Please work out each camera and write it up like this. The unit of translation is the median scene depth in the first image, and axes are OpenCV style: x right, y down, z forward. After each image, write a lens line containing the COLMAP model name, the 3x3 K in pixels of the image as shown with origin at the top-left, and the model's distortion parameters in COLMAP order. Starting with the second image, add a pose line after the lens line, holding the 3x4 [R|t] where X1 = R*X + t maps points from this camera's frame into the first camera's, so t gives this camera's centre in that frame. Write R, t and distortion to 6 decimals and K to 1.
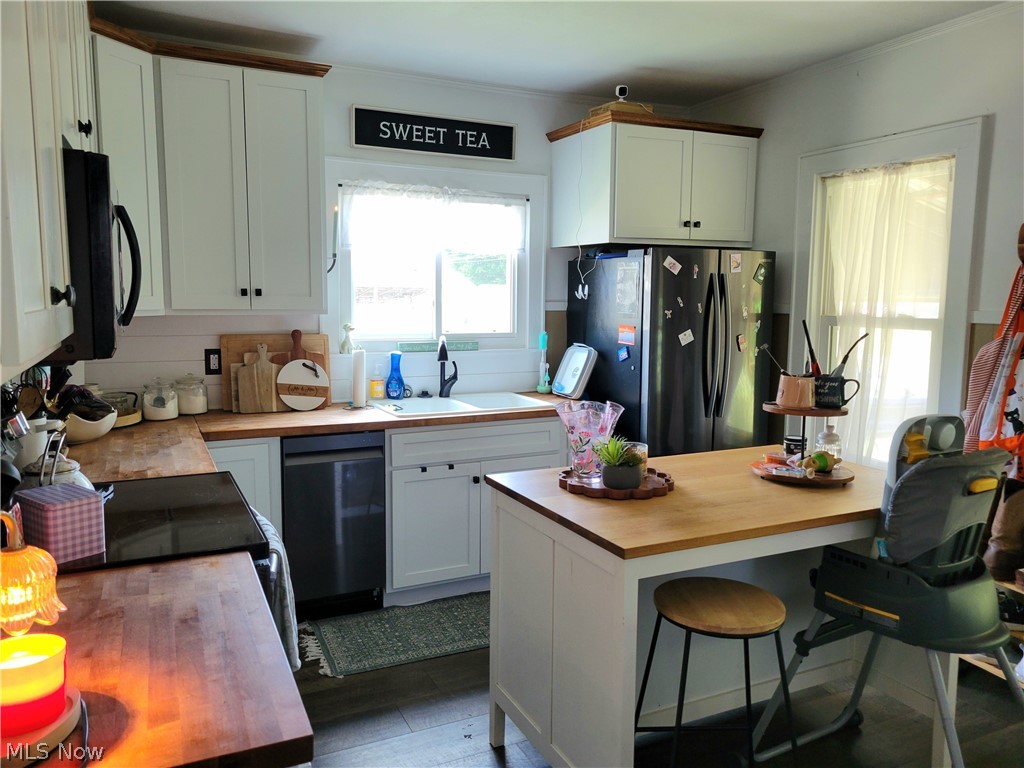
lens RADIAL K [[776.6, 0, 503.5], [0, 776.6, 382.1], [0, 0, 1]] dist [0.058924, -0.004476]
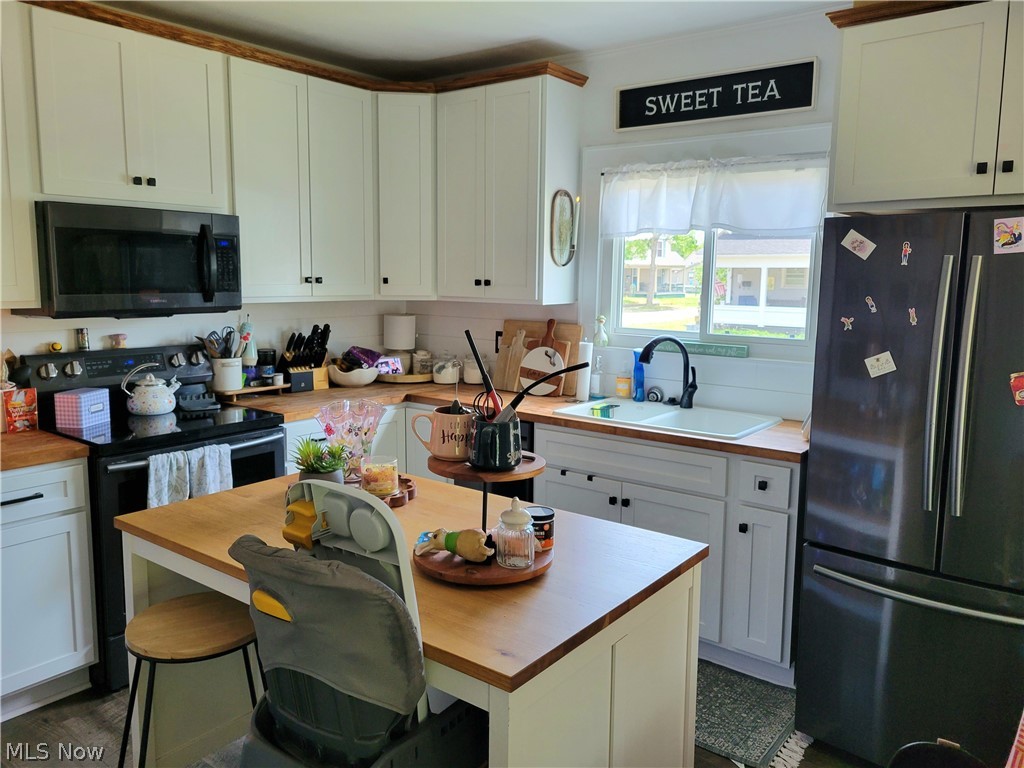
lens RADIAL K [[776.6, 0, 503.3], [0, 776.6, 382.3], [0, 0, 1]] dist [0.058924, -0.004476]
pose [[0.441366, 0.124440, -0.888657, 0.612337], [-0.117955, 0.989790, 0.080018, -0.055125], [0.889541, 0.069504, 0.451538, 0.446991]]
